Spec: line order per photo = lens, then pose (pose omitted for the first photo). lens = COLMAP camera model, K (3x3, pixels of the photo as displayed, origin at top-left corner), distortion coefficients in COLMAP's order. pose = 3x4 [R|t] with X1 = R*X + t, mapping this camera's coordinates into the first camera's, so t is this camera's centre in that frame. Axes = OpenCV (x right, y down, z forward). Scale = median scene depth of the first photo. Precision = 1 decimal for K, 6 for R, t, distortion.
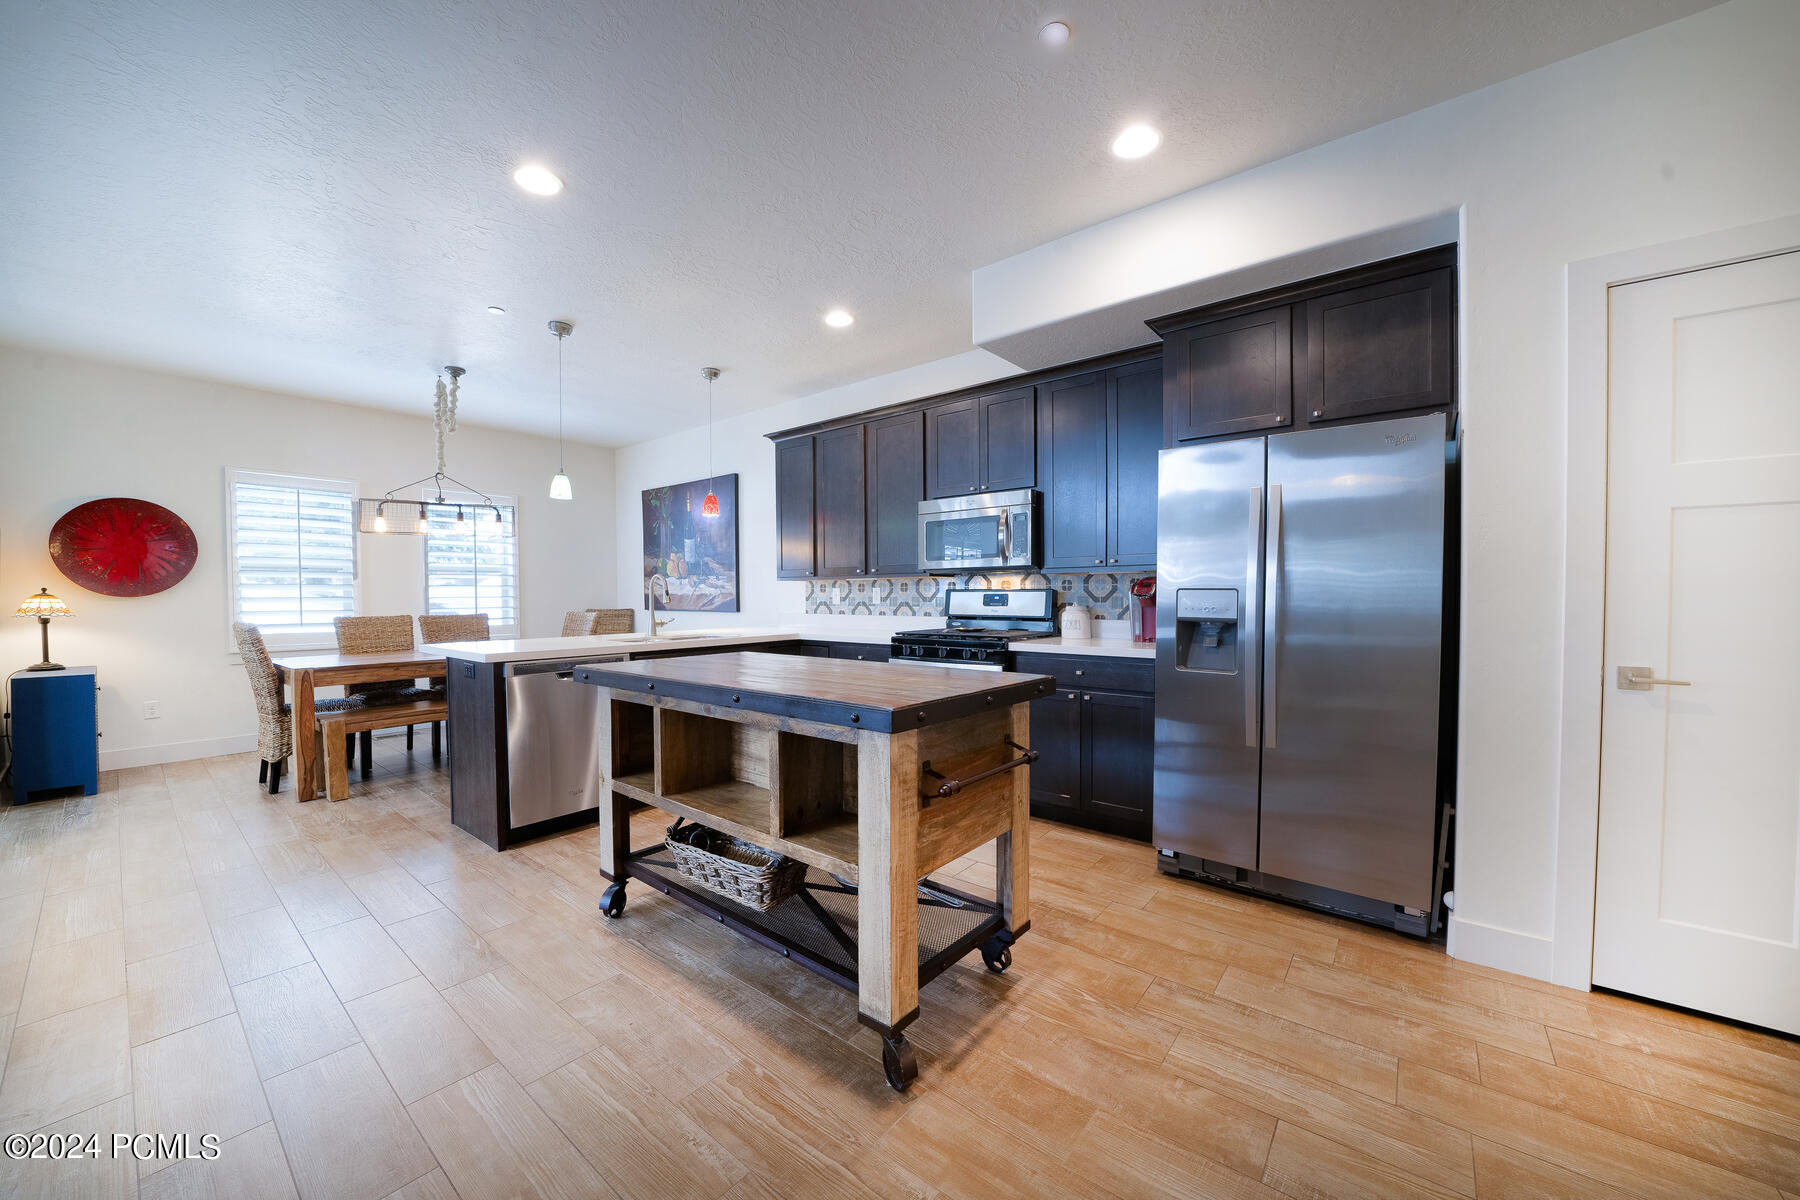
lens RADIAL K [[656.6, 0, 907.6], [0, 656.6, 605.1], [0, 0, 1]] dist [-0.019807, 0.000019]
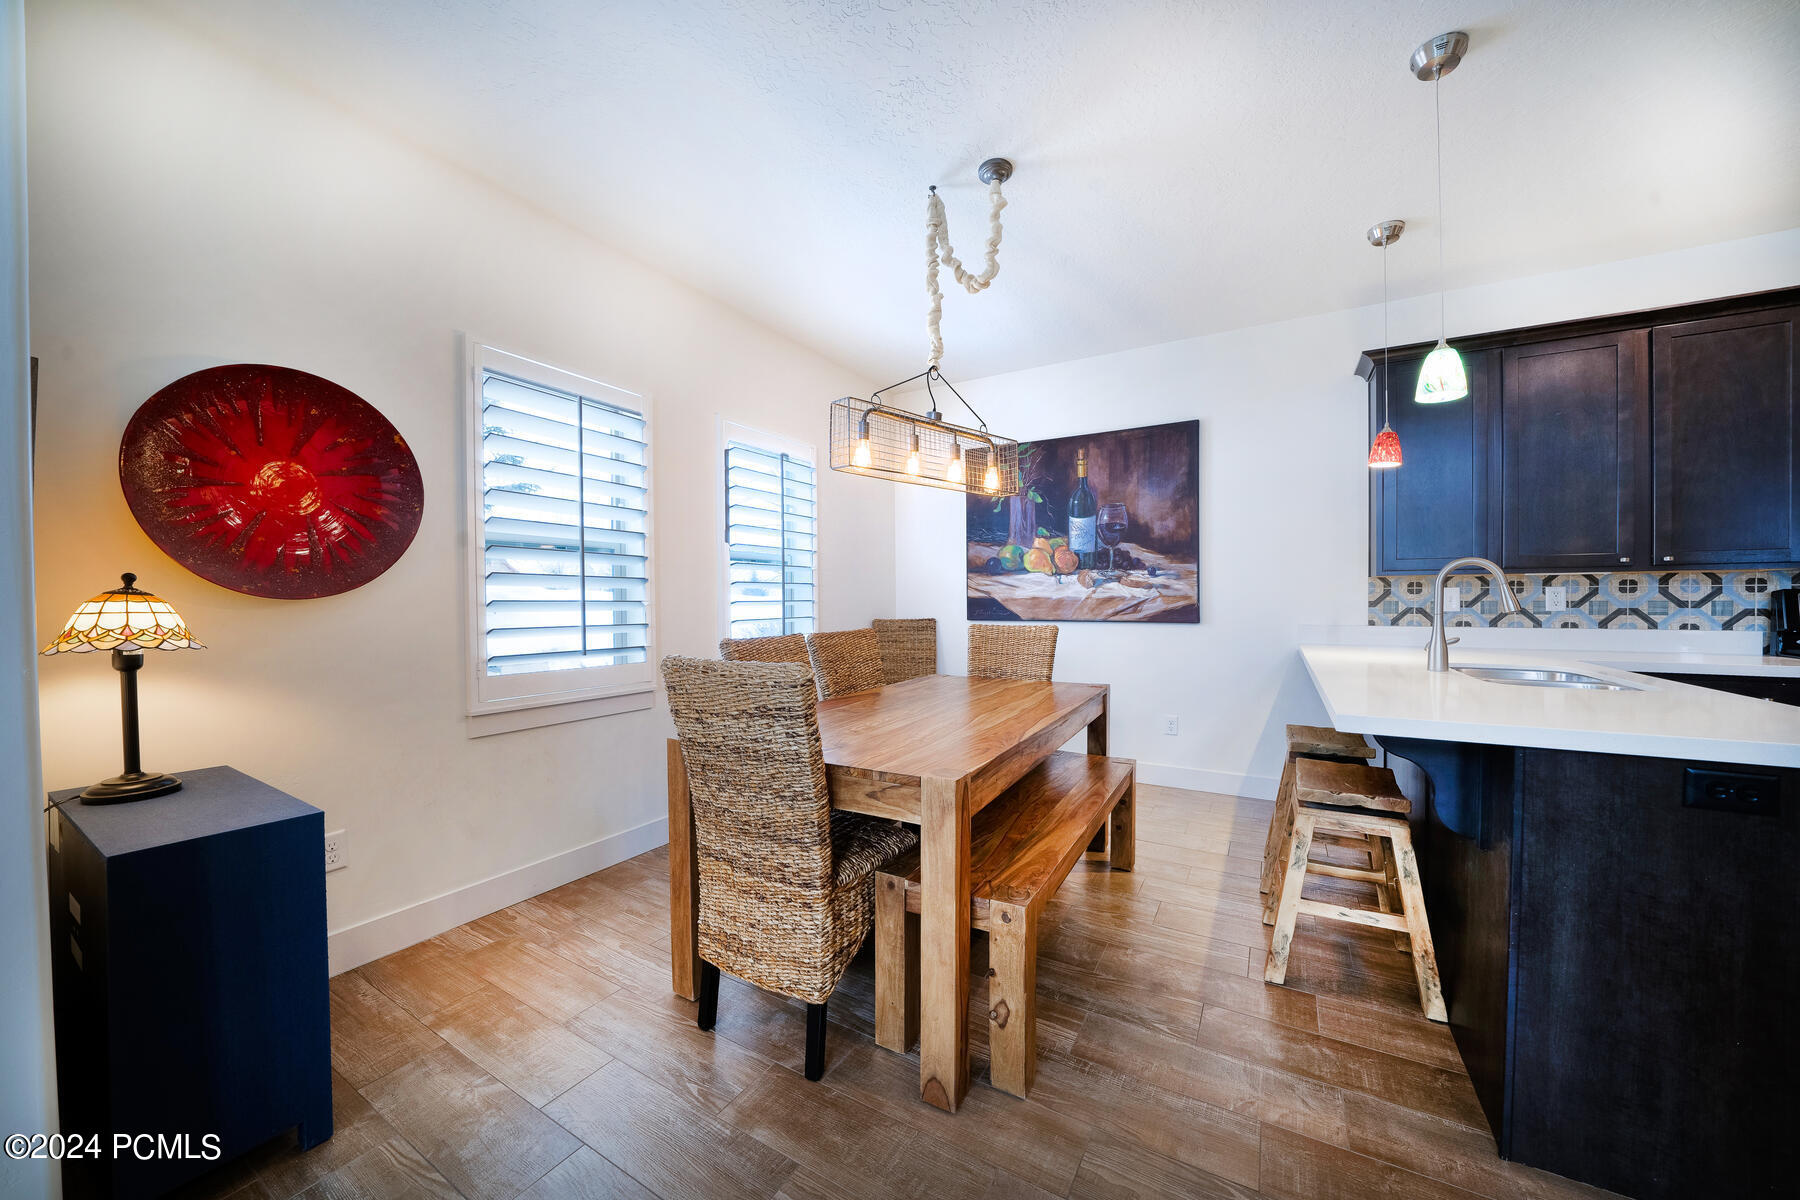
lens RADIAL K [[633.1, 0, 901.5], [0, 633.1, 608.7], [0, 0, 1]] dist [-0.027260, 0.001835]
pose [[0.989933, -0.001743, 0.141529, -0.827852], [0.002307, 0.999990, -0.003819, -0.003564], [-0.141521, 0.004107, 0.989927, 0.498444]]
